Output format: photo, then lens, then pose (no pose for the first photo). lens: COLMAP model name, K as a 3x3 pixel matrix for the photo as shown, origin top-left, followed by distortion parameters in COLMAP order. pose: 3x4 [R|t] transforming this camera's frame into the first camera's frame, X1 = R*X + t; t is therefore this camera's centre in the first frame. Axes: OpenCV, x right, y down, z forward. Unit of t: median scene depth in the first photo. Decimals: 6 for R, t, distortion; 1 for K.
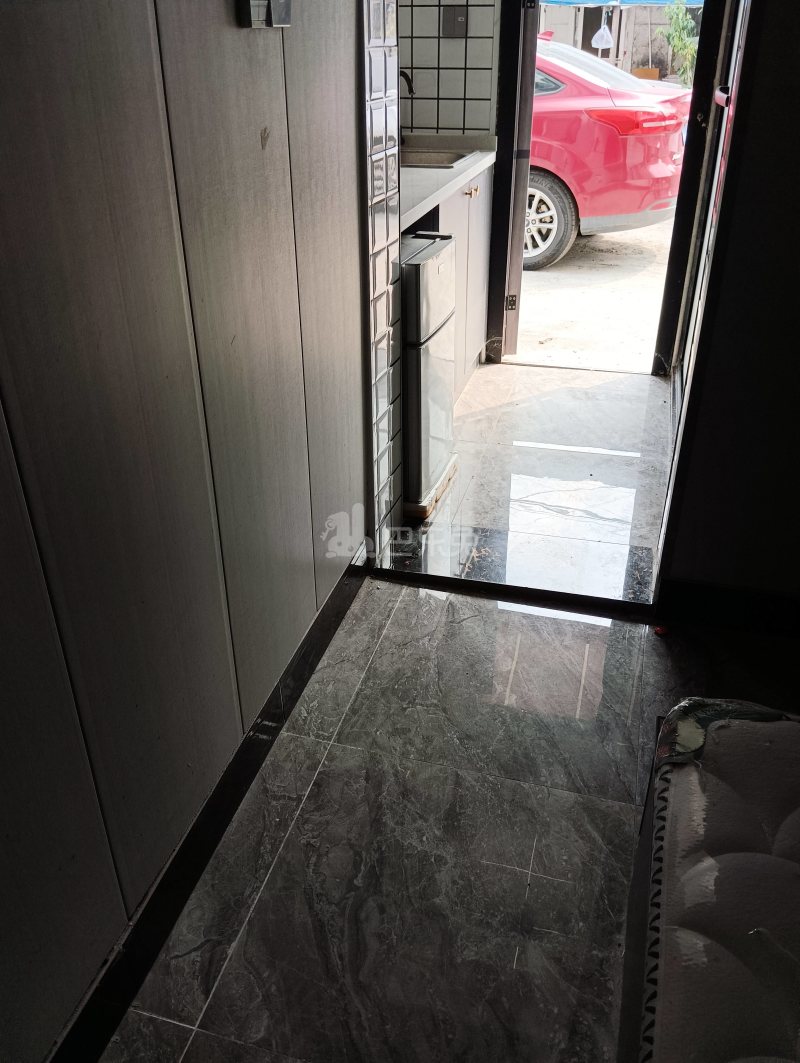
lens RADIAL K [[882.0, 0, 400.0], [0, 882.0, 531.5], [0, 0, 1]] dist [0.083886, -0.175196]
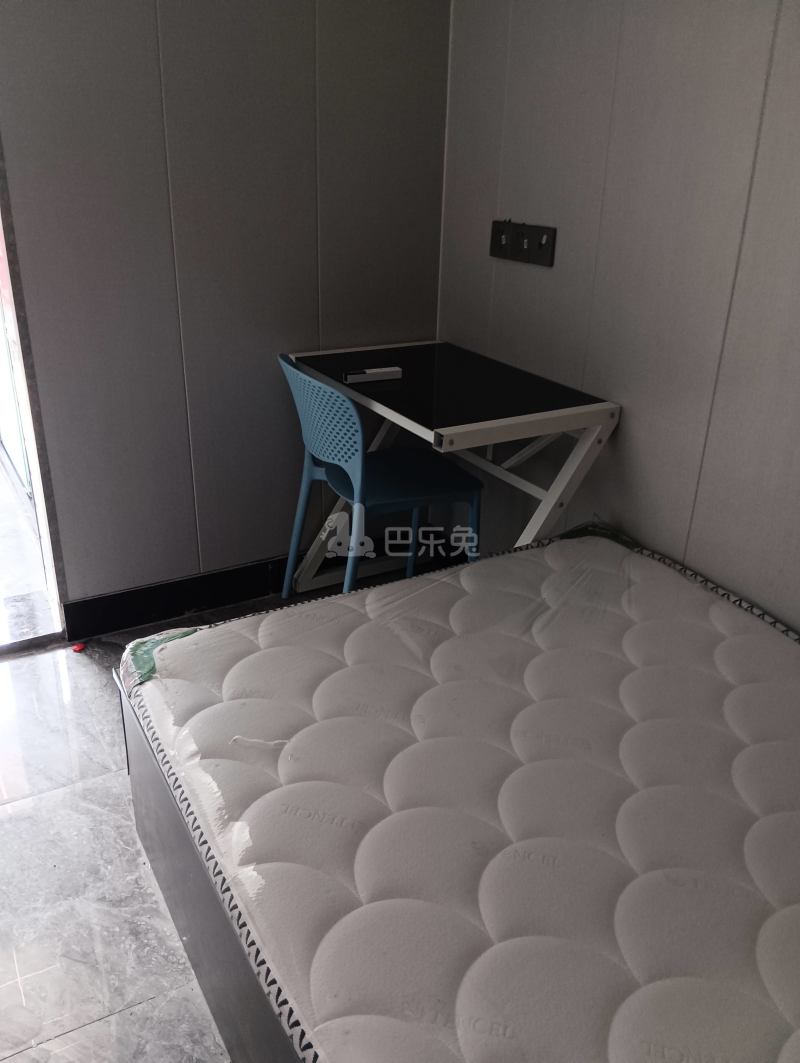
lens RADIAL K [[882.0, 0, 400.0], [0, 882.0, 531.5], [0, 0, 1]] dist [0.083886, -0.175196]
pose [[0.709191, -0.269558, 0.651450, -0.181077], [0.330111, 0.943433, 0.031004, 0.107846], [-0.622956, 0.193063, 0.758058, -0.244202]]
